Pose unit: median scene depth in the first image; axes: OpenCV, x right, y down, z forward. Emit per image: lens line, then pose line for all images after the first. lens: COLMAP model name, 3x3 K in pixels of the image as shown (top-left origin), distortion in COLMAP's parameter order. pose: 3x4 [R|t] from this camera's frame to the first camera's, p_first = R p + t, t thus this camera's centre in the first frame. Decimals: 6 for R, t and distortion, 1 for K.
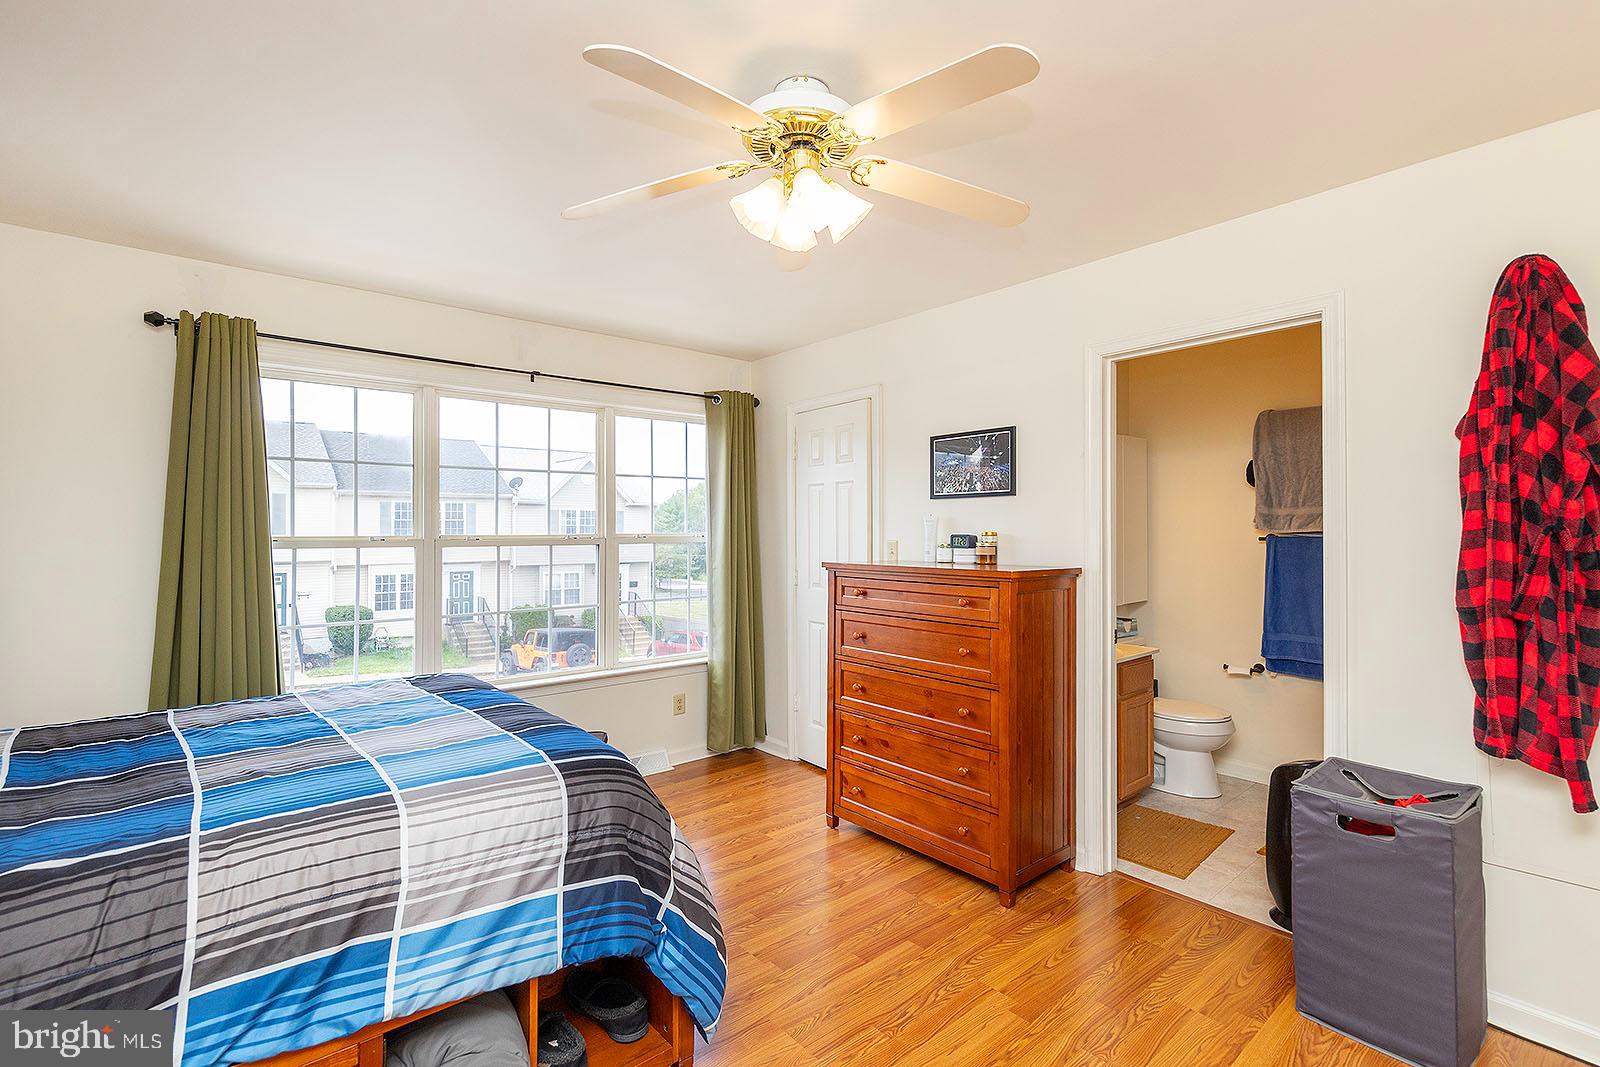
lens RADIAL K [[718.4, 0, 802.0], [0, 718.4, 522.2], [0, 0, 1]] dist [0.000922, 0.000022]
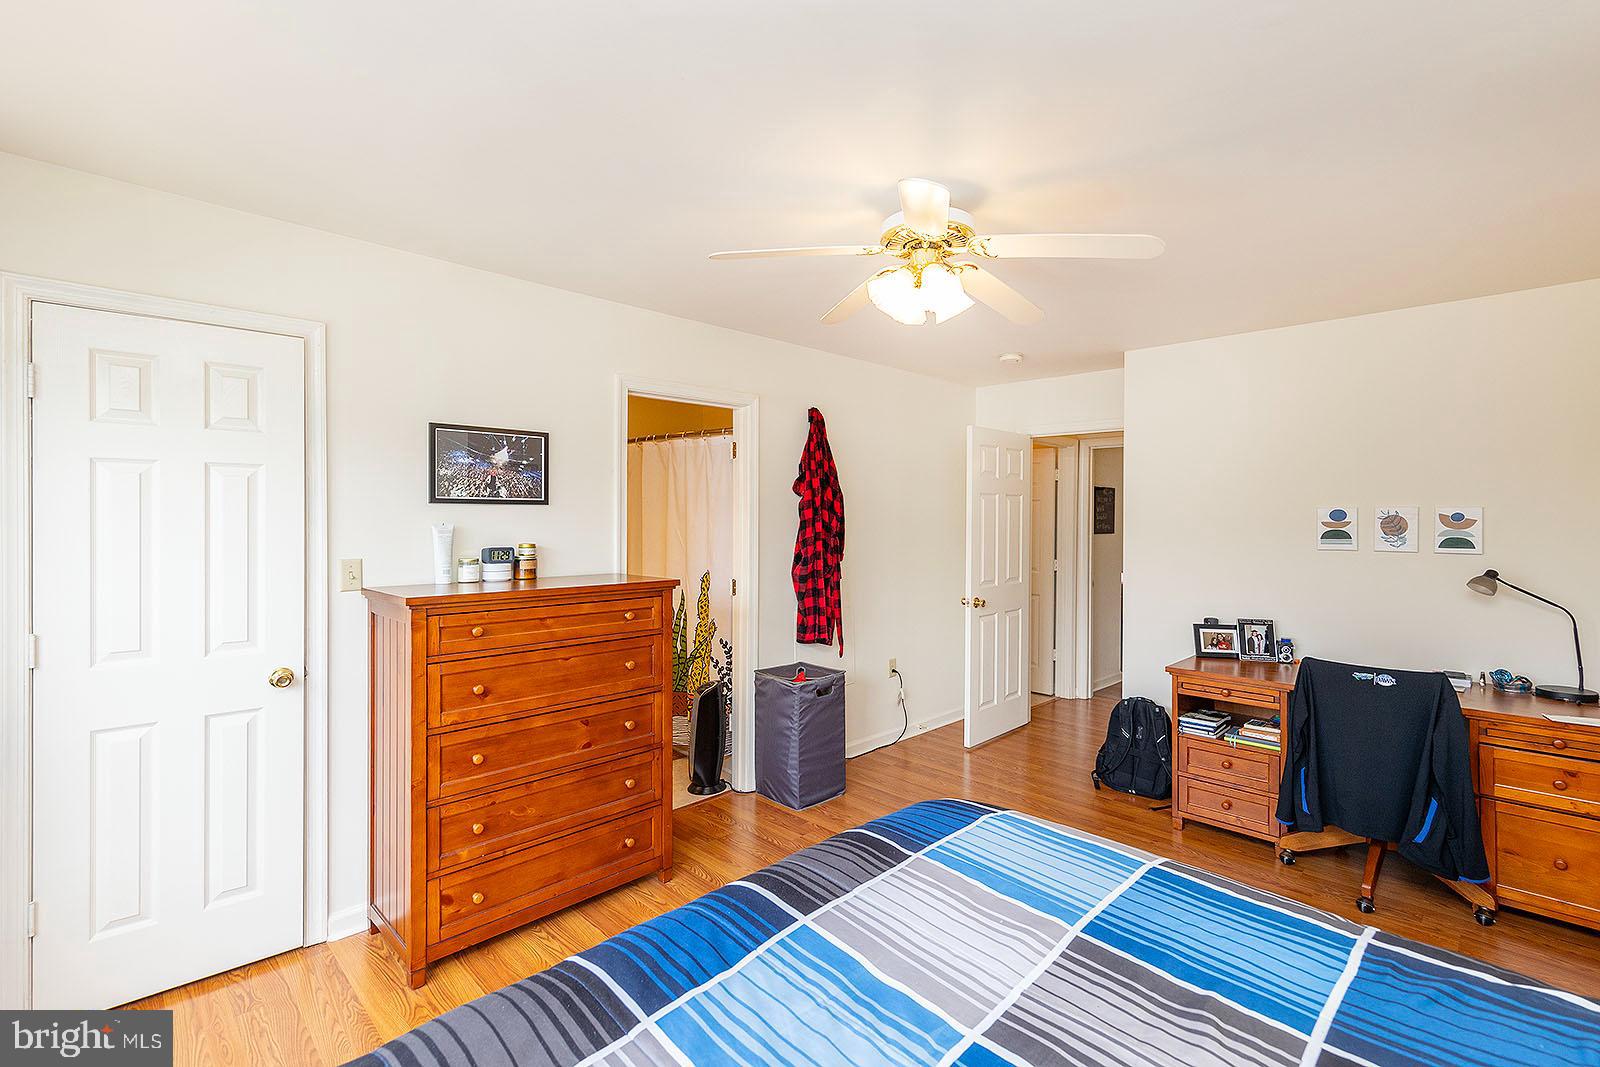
lens RADIAL K [[718.4, 0, 802.0], [0, 718.4, 522.2], [0, 0, 1]] dist [0.000922, 0.000022]
pose [[-0.068459, -0.005098, 0.997641, -0.672773], [-0.014150, 0.999891, 0.004138, -0.022236], [-0.997554, -0.013834, -0.068523, 0.708425]]
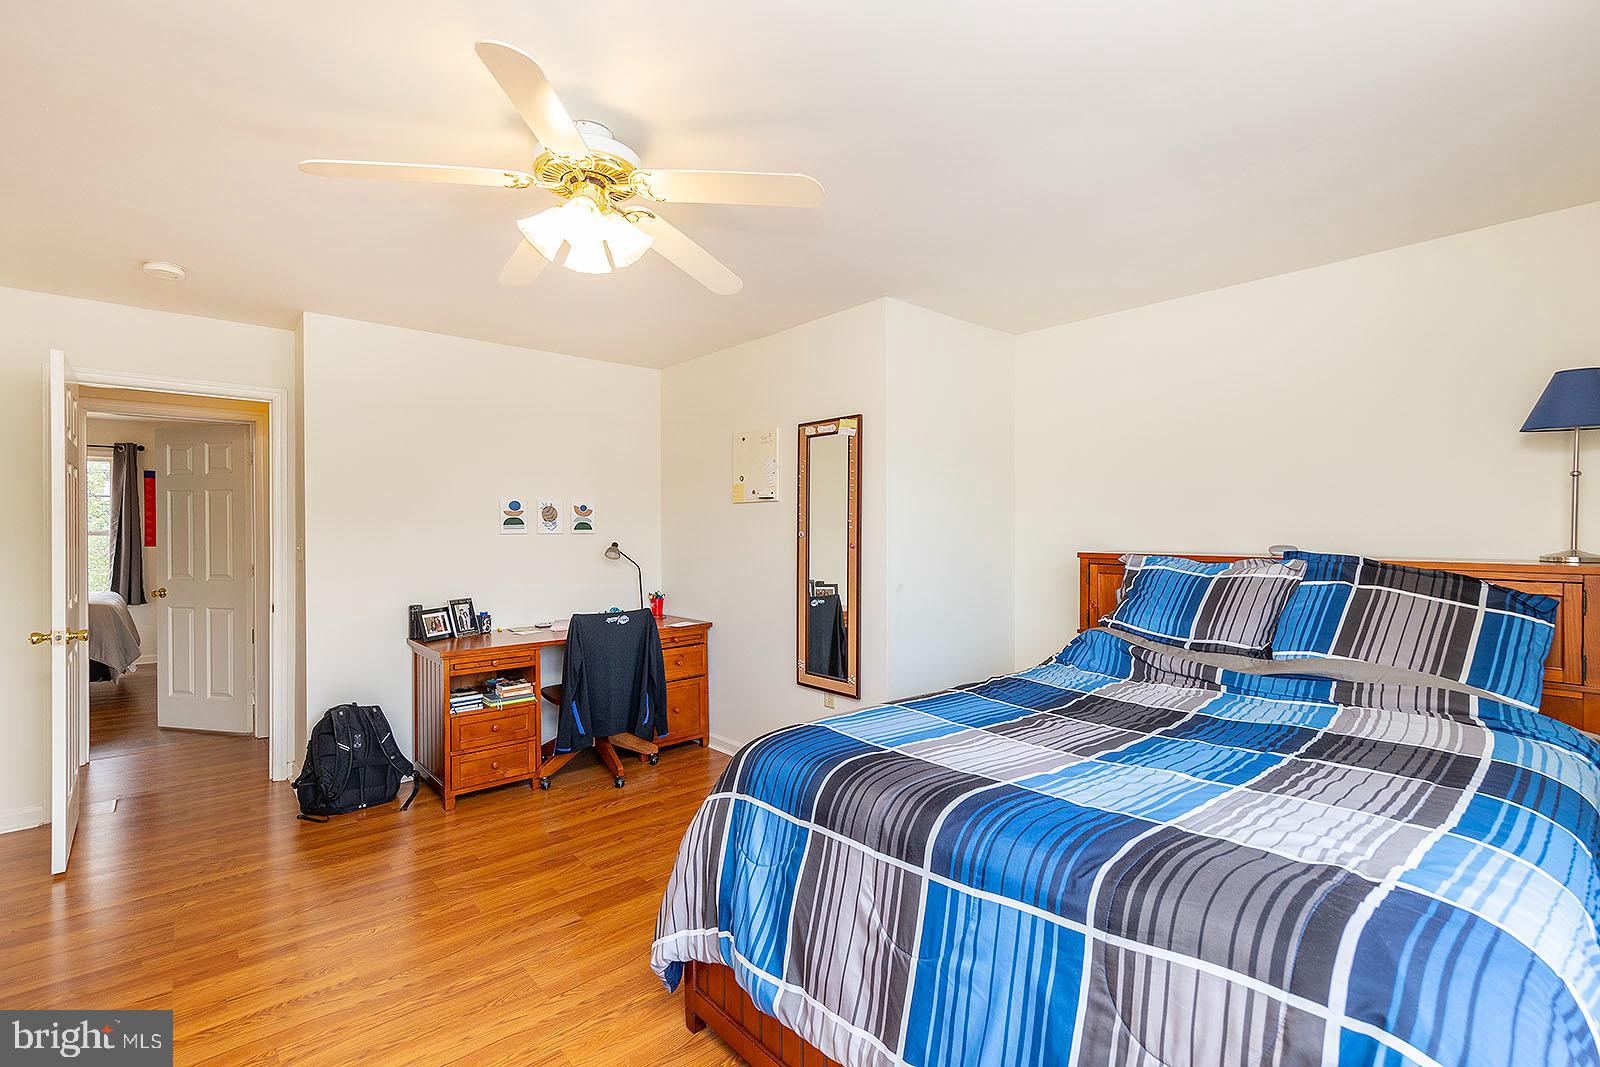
lens RADIAL K [[742.7, 0, 763.8], [0, 742.7, 537.5], [0, 0, 1]] dist [0.002868, 0.000460]
pose [[-0.999989, 0.002697, 0.003947, -0.150153], [0.002694, 0.999996, -0.000625, 0.018696], [-0.003949, -0.000615, -0.999992, 1.173421]]
